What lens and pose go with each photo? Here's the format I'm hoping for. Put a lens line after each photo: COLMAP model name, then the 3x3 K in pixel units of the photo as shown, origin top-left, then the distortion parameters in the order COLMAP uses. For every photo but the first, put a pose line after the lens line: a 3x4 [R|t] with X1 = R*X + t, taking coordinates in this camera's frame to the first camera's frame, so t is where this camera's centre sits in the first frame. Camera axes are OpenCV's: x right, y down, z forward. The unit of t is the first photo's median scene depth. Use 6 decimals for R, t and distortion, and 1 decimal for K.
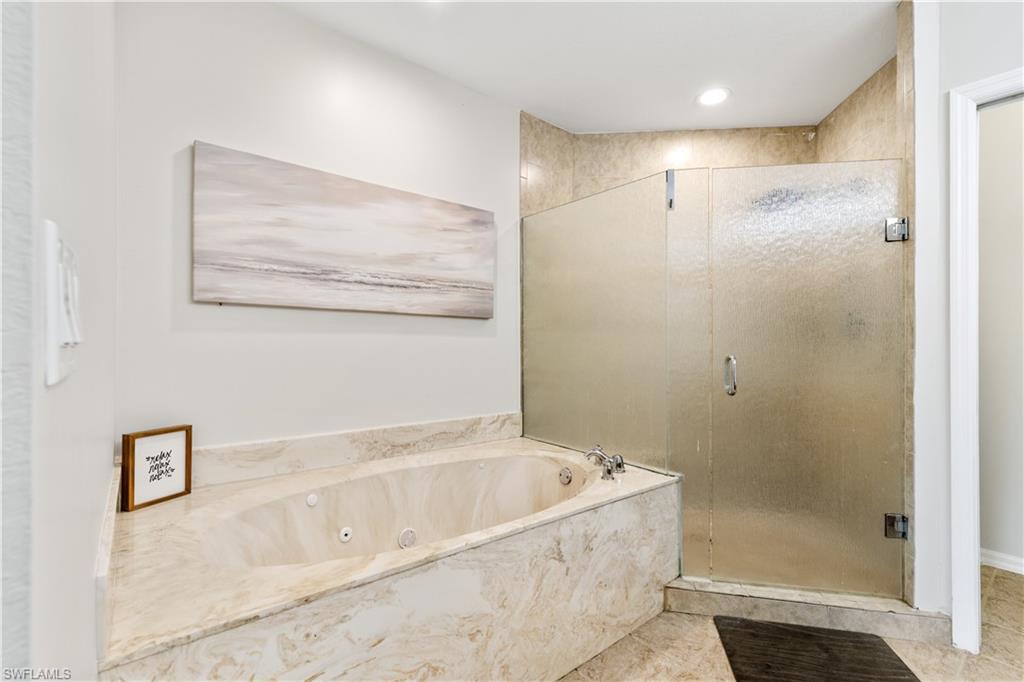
lens RADIAL K [[460.1, 0, 518.8], [0, 460.1, 342.8], [0, 0, 1]] dist [-0.000027, 0.001445]
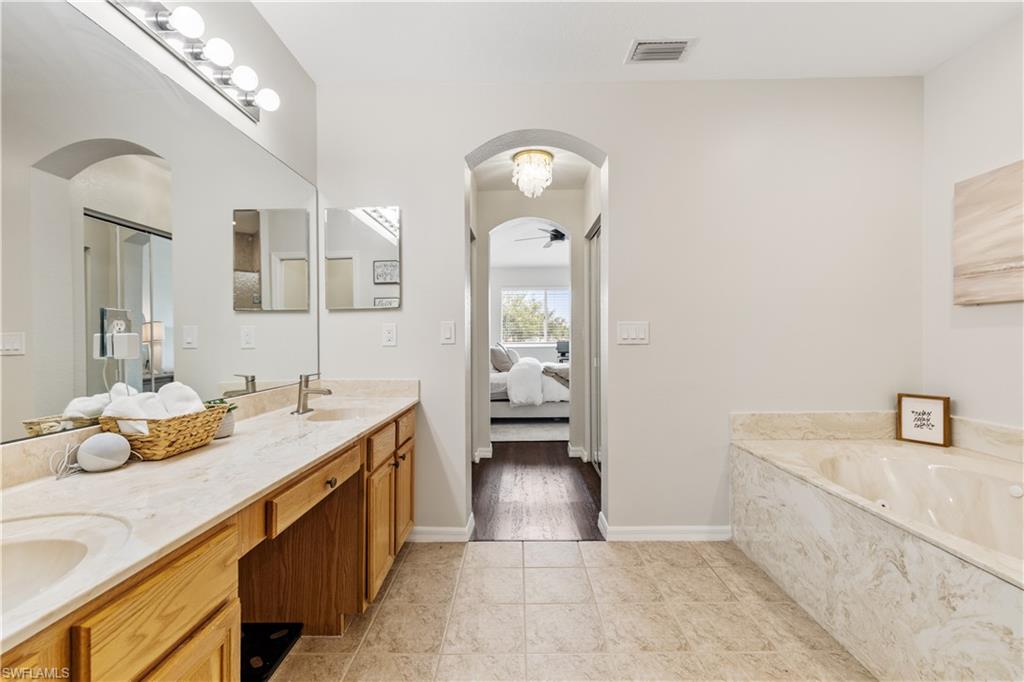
lens RADIAL K [[460.1, 0, 511.1], [0, 460.1, 340.3], [0, 0, 1]] dist [-0.000027, 0.001445]
pose [[-0.651521, -0.000928, -0.758630, 0.304374], [0.005706, 0.999965, -0.006123, 0.003042], [0.758609, -0.008318, -0.651493, 0.240000]]
